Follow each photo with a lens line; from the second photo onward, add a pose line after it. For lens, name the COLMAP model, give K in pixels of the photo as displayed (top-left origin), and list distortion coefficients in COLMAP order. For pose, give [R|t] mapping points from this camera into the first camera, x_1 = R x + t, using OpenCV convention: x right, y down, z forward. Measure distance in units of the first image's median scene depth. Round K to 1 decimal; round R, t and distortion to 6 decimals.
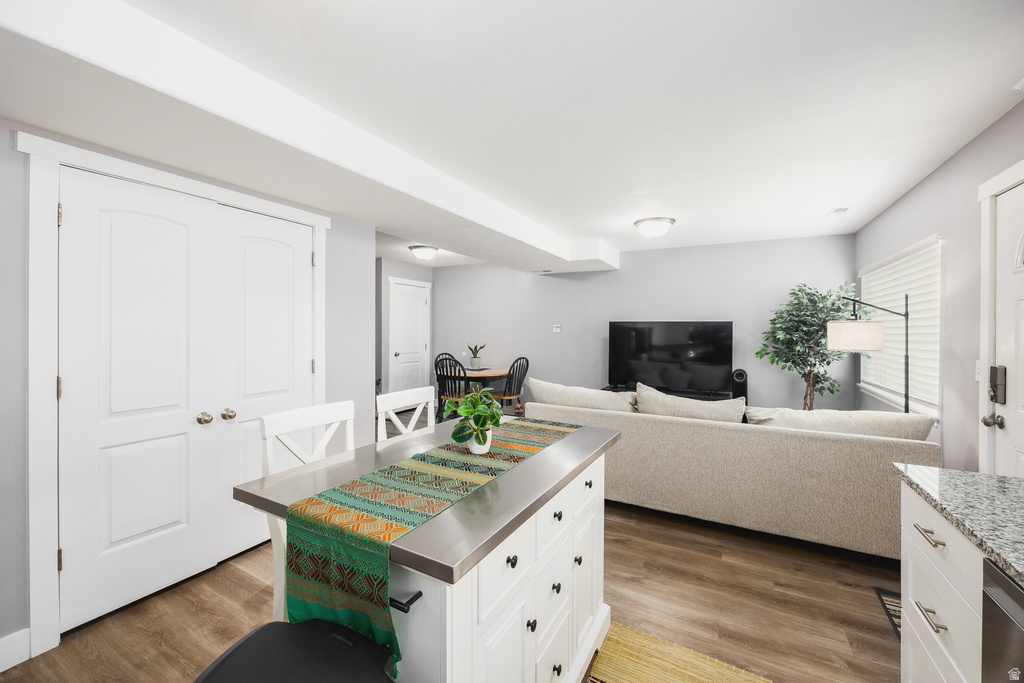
lens RADIAL K [[398.2, 0, 512.0], [0, 398.2, 341.5], [0, 0, 1]] dist [-0.000547, -0.000034]
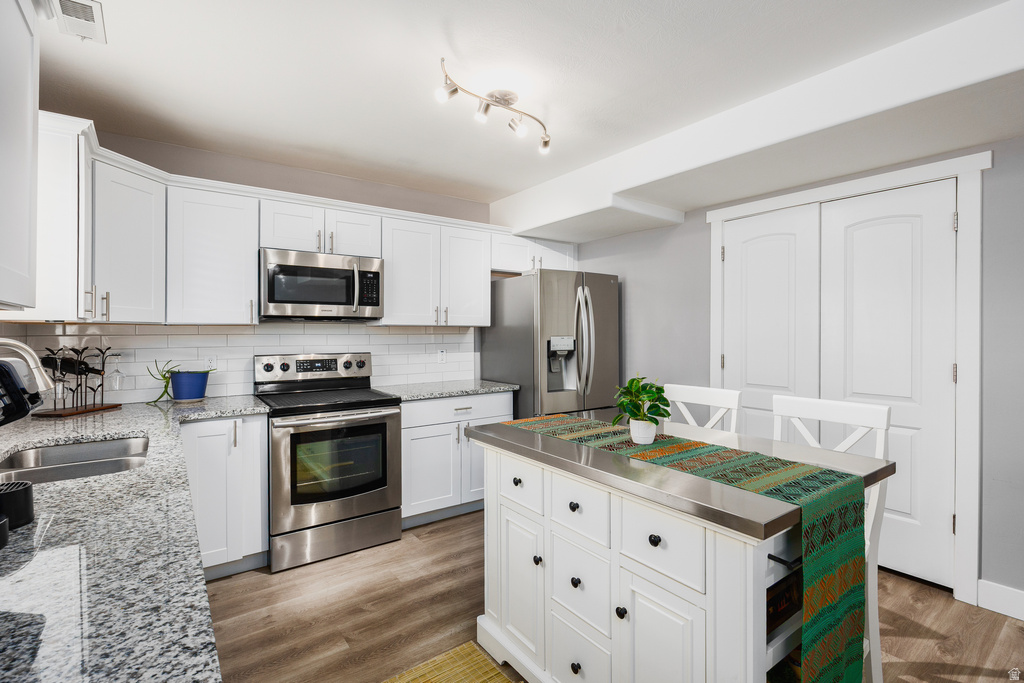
lens RADIAL K [[487.9, 0, 512.5], [0, 487.9, 330.7], [0, 0, 1]] dist [-0.004869, -0.000575]
pose [[-0.408482, -0.007319, -0.912737, 0.634177], [-0.027522, 0.999612, 0.004301, 0.006081], [0.912351, 0.026877, -0.408525, 0.655562]]
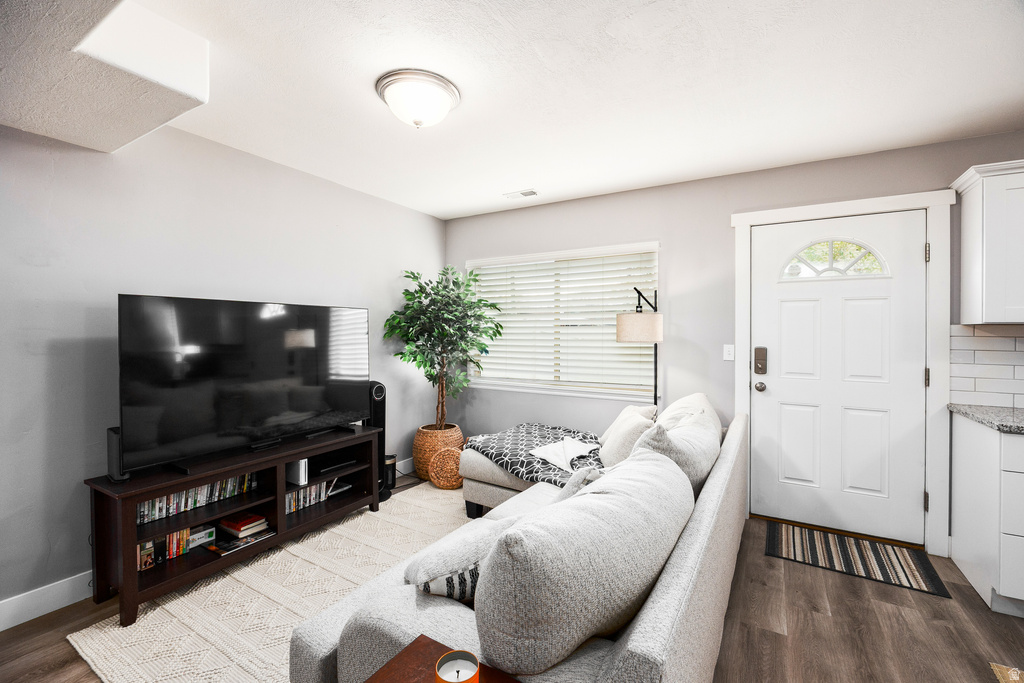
lens RADIAL K [[422.5, 0, 517.3], [0, 422.5, 332.6], [0, 0, 1]] dist [-0.007372, 0.000102]
pose [[0.023843, -0.009137, 0.999674, -0.217967], [0.024127, 0.999672, 0.008562, -0.019517], [-0.999425, 0.023915, 0.024056, 1.327643]]
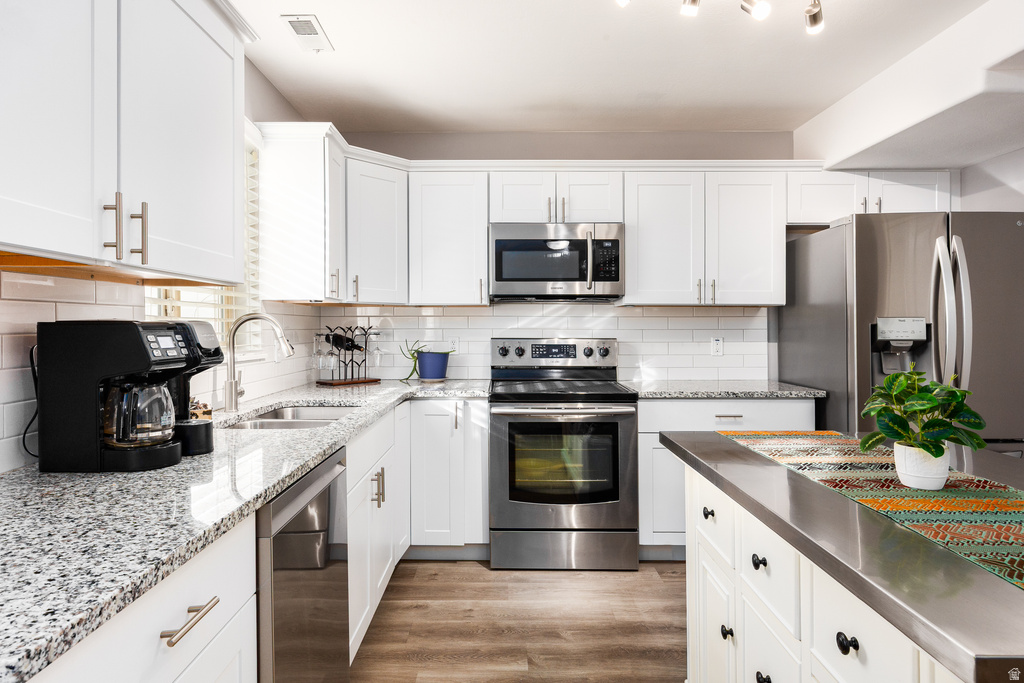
lens RADIAL K [[593.1, 0, 498.4], [0, 593.1, 326.5], [0, 0, 1]] dist [0.000287, -0.001291]
pose [[-0.879615, -0.006234, -0.475645, 0.453178], [-0.019400, 0.999552, 0.022776, 0.029172], [0.475290, 0.029262, -0.879342, 0.806386]]
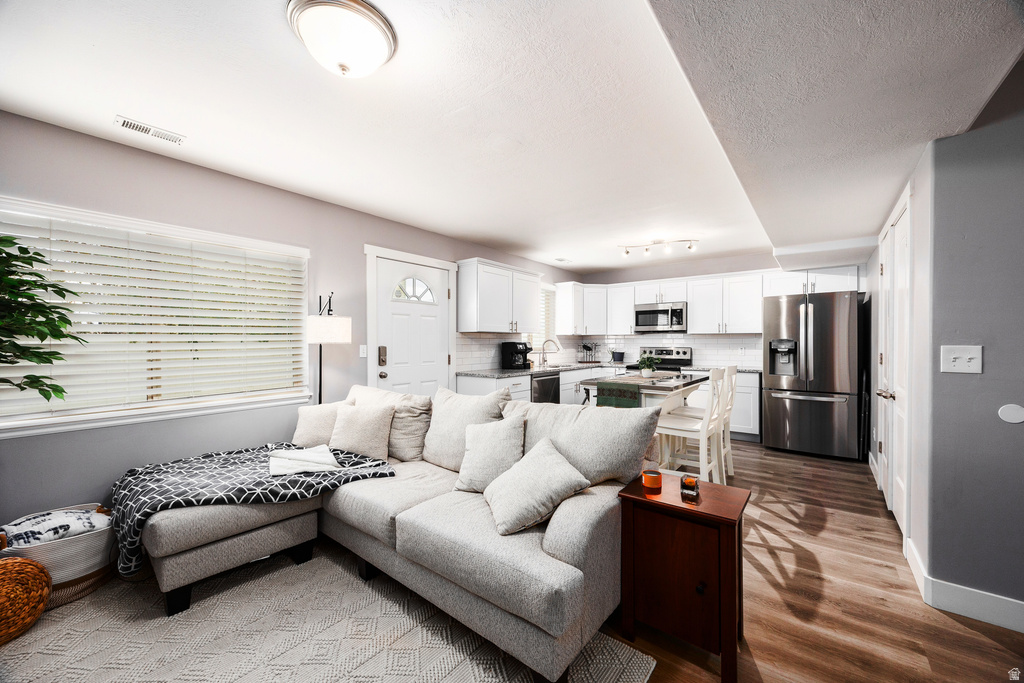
lens RADIAL K [[398.2, 0, 512.0], [0, 398.2, 341.5], [0, 0, 1]] dist [-0.000547, -0.000034]
pose [[-0.986678, -0.004394, 0.162625, 0.200133], [0.000374, 0.999571, 0.029279, -0.015432], [-0.162683, 0.028950, -0.986254, 2.051266]]
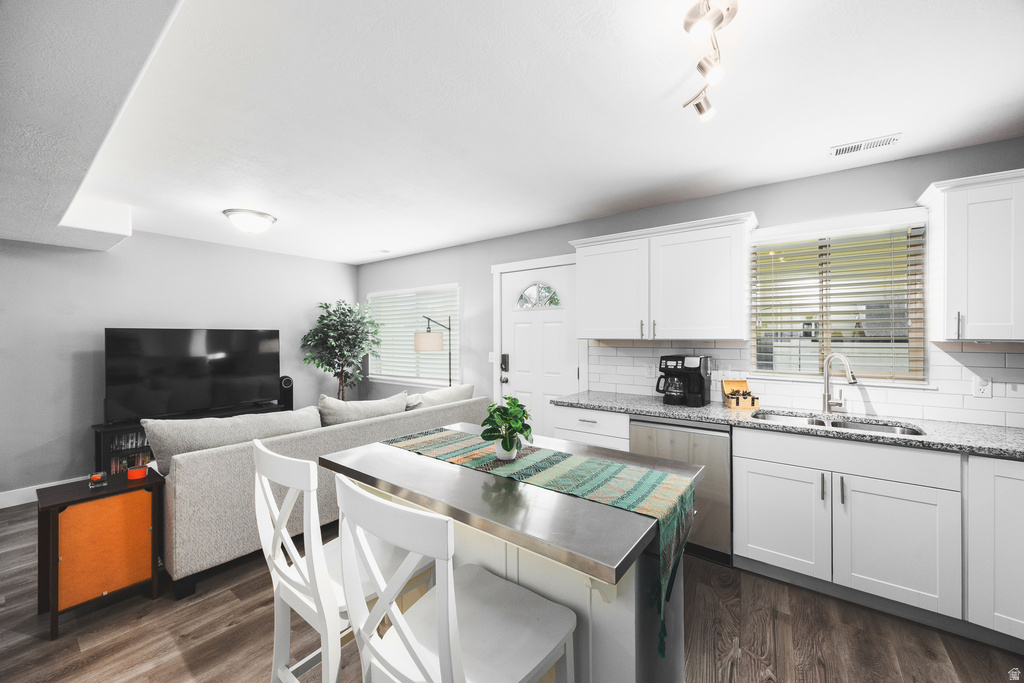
lens RADIAL K [[392.8, 0, 512.0], [0, 392.8, 341.5], [0, 0, 1]] dist [0.000403, 0.006090]
pose [[0.148074, -0.015803, 0.988850, -0.620712], [0.032733, 0.999403, 0.011070, -0.021500], [-0.988434, 0.030729, 0.148503, 0.469468]]
